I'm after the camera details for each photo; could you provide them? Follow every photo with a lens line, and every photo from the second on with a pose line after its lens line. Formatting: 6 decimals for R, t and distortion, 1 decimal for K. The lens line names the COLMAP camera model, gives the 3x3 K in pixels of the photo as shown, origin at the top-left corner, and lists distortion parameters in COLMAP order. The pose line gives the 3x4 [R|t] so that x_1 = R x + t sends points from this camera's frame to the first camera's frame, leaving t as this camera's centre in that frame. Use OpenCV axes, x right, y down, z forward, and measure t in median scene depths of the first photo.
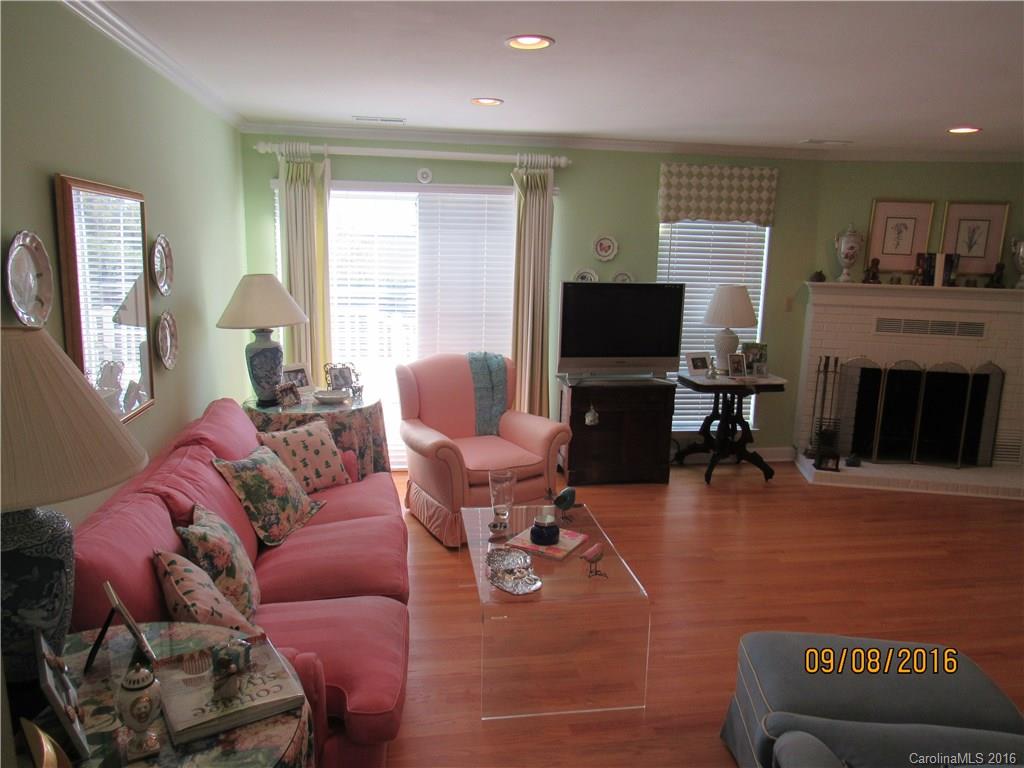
lens RADIAL K [[727.6, 0, 513.0], [0, 727.6, 386.1], [0, 0, 1]] dist [-0.000512, 0.000090]
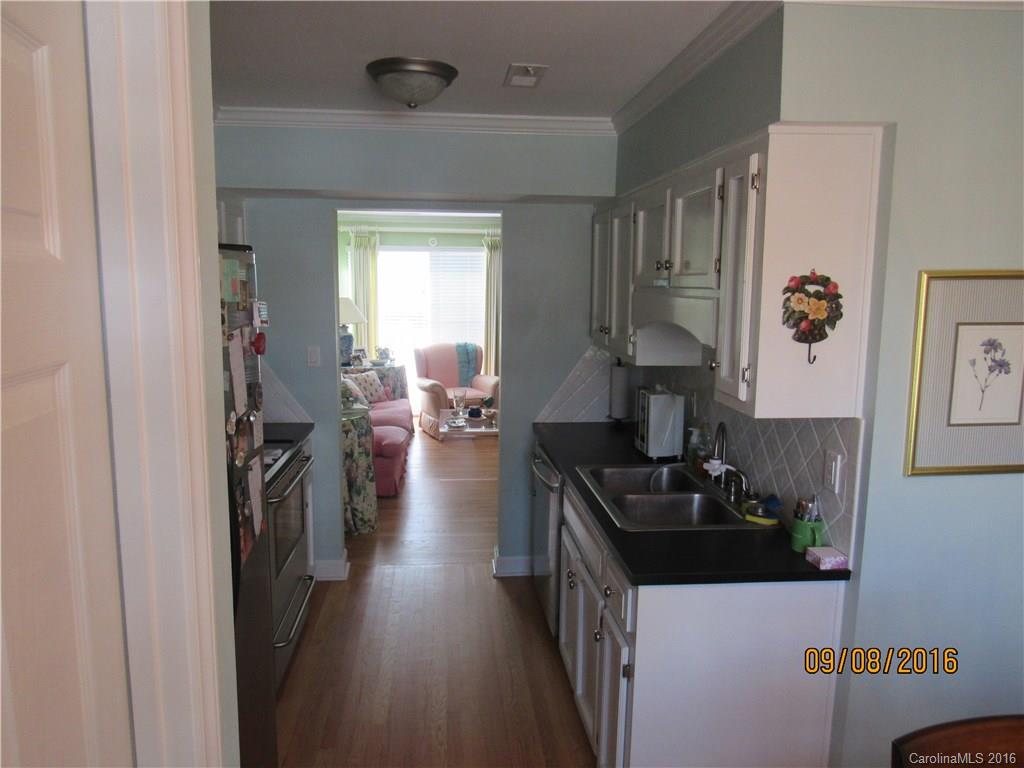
lens RADIAL K [[727.6, 0, 511.2], [0, 727.6, 382.8], [0, 0, 1]] dist [-0.000512, 0.000090]
pose [[0.997938, -0.003316, -0.064098, 0.202142], [0.000064, 0.998715, -0.050681, 0.154332], [0.064183, 0.050573, 0.996656, -0.806954]]
